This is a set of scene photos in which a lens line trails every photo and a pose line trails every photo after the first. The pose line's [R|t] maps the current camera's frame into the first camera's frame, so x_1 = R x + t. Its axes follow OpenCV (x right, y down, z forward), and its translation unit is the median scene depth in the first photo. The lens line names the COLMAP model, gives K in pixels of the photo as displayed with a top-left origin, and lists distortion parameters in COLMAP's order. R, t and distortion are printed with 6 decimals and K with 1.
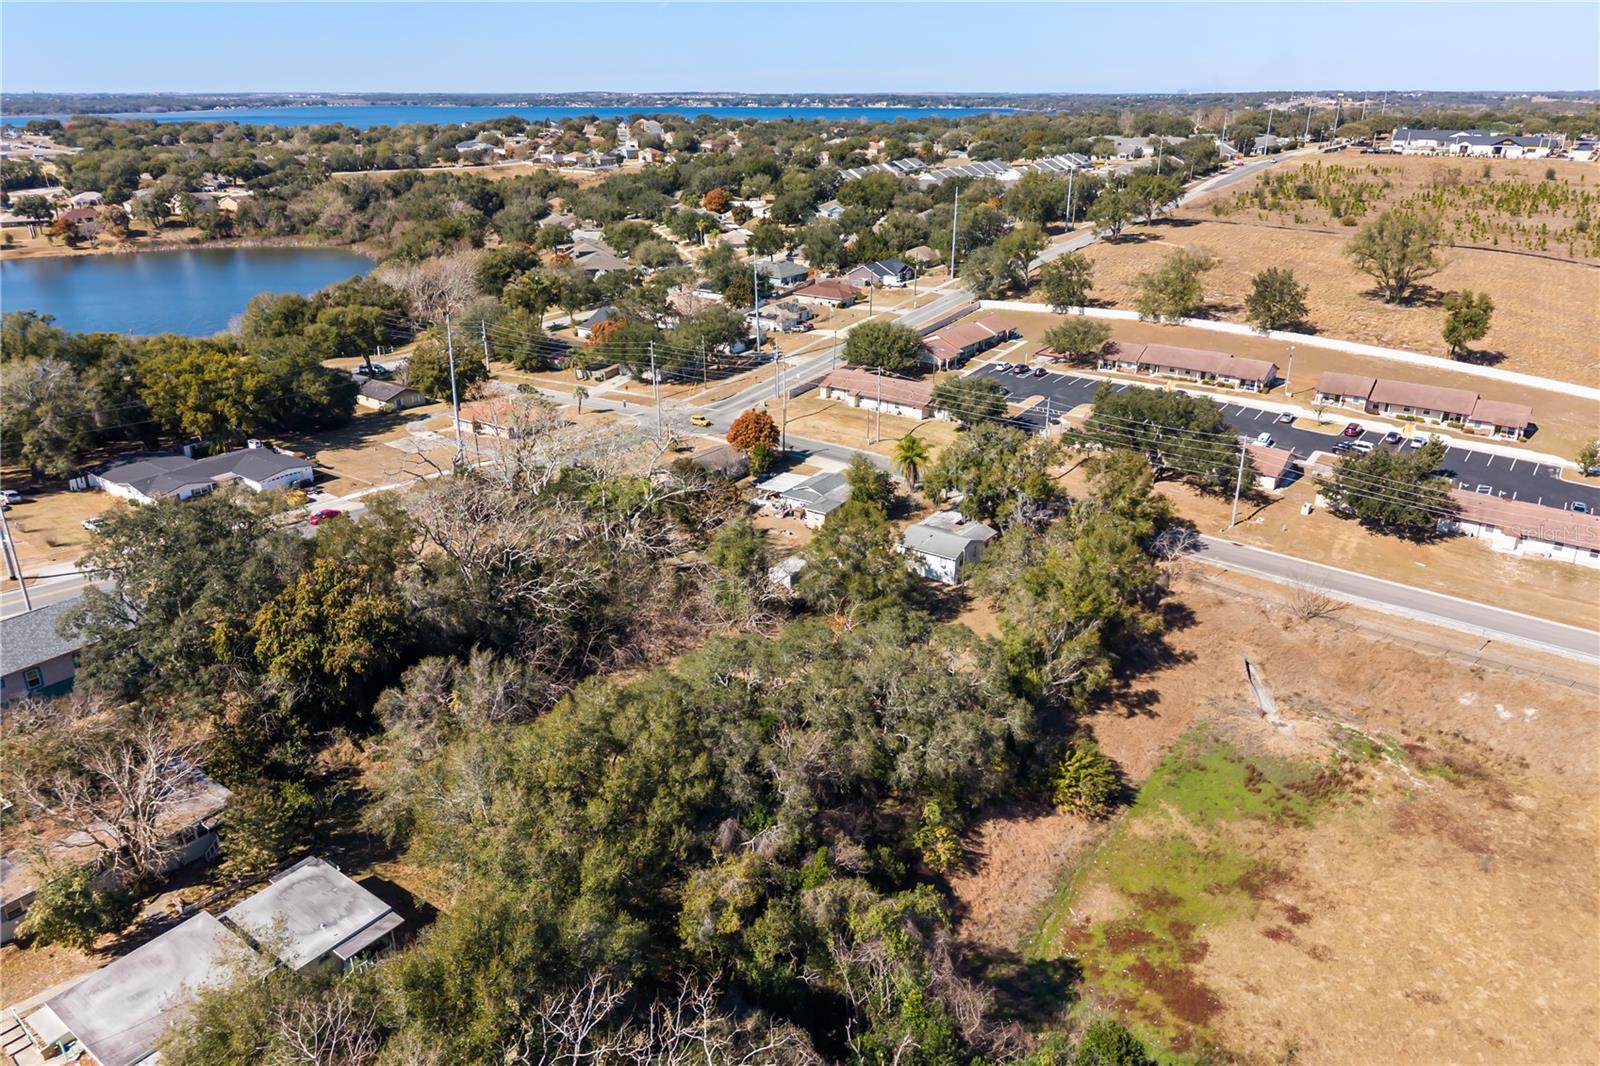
lens RADIAL K [[1074.0, 0, 797.5], [0, 1074.0, 532.8], [0, 0, 1]] dist [0.033695, -0.037288]
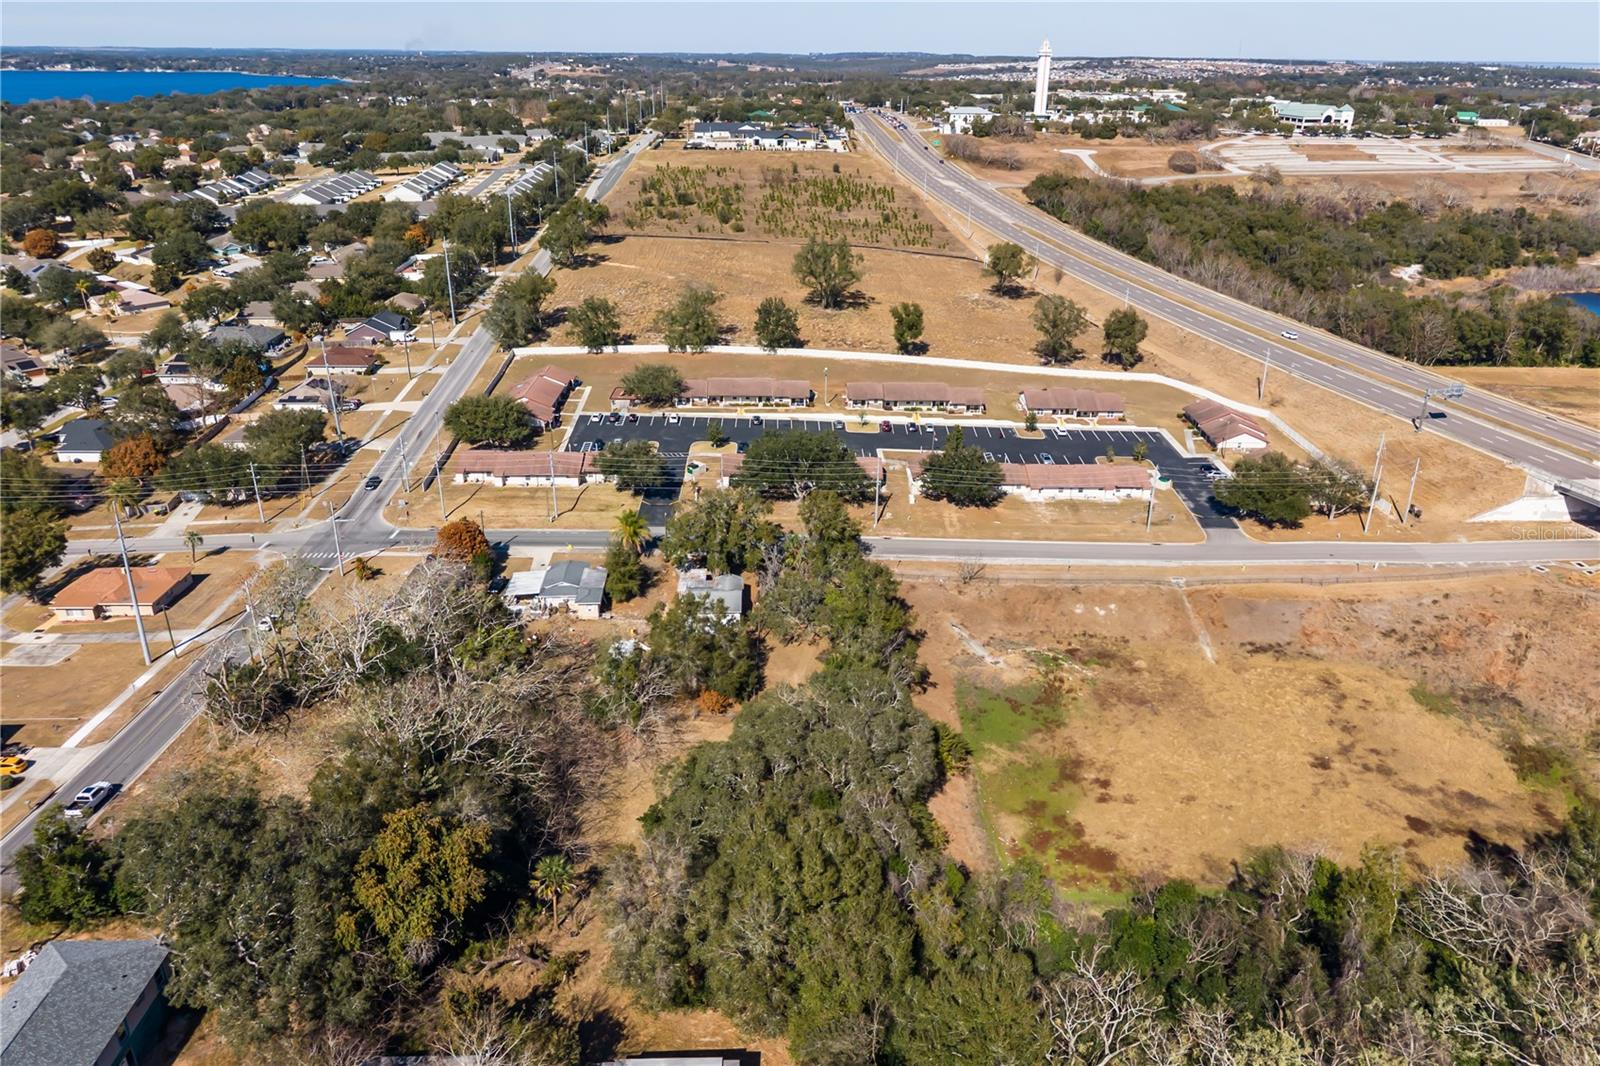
lens RADIAL K [[1074.0, 0, 820.2], [0, 1074.0, 527.0], [0, 0, 1]] dist [0.033695, -0.037288]
pose [[0.787147, -0.241025, 0.567721, -0.332586], [0.222144, 0.969495, 0.103594, -0.130064], [-0.575371, 0.044572, 0.816677, -0.027400]]
